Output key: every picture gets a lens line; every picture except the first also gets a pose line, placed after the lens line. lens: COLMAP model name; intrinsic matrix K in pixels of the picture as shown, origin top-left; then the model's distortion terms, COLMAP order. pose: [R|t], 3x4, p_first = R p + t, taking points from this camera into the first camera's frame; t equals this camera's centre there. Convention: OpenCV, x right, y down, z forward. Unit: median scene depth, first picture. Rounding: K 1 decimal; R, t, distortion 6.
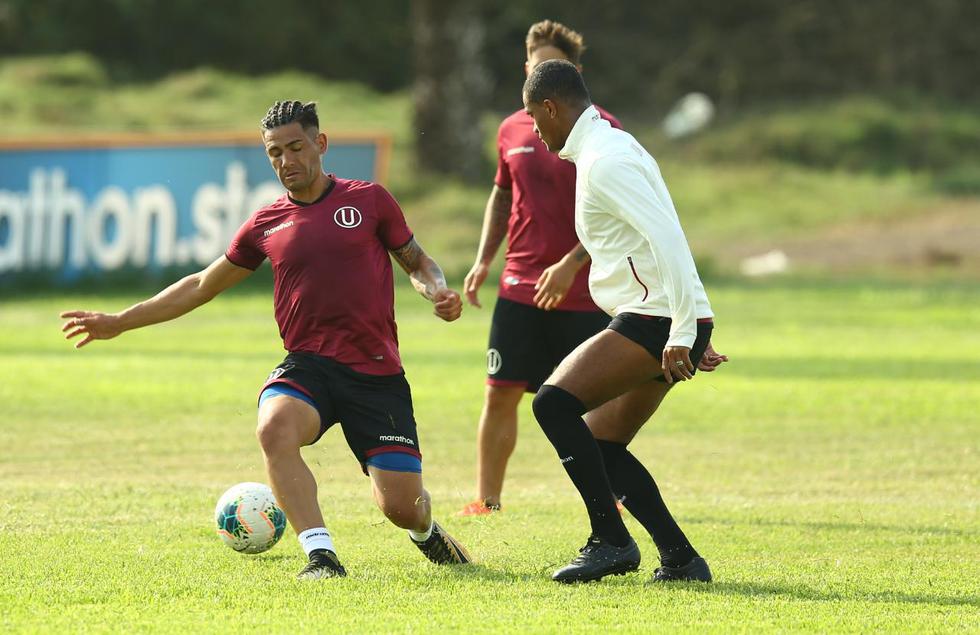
lens RADIAL K [[419.9, 0, 490.4], [0, 419.9, 317.5], [0, 0, 1]] dist [0.001810, -0.000087]
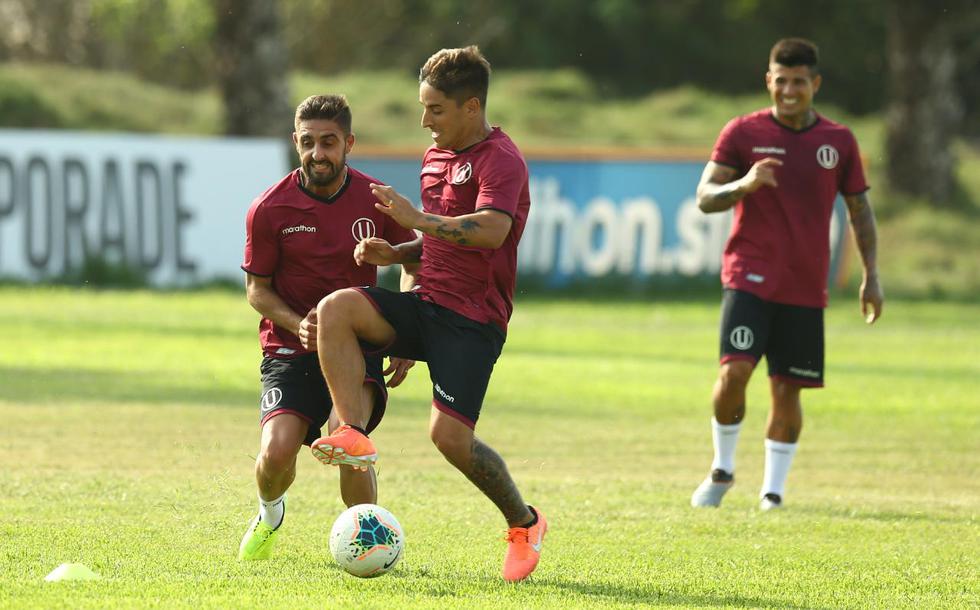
lens RADIAL K [[394.7, 0, 490.0], [0, 394.7, 305.4], [0, 0, 1]] dist [0.000541, -0.000262]
pose [[0.999436, 0.033547, -0.001477, -1.169397], [-0.033548, 0.999437, -0.000525, -0.030497], [0.001458, 0.000574, 0.999999, 0.011634]]
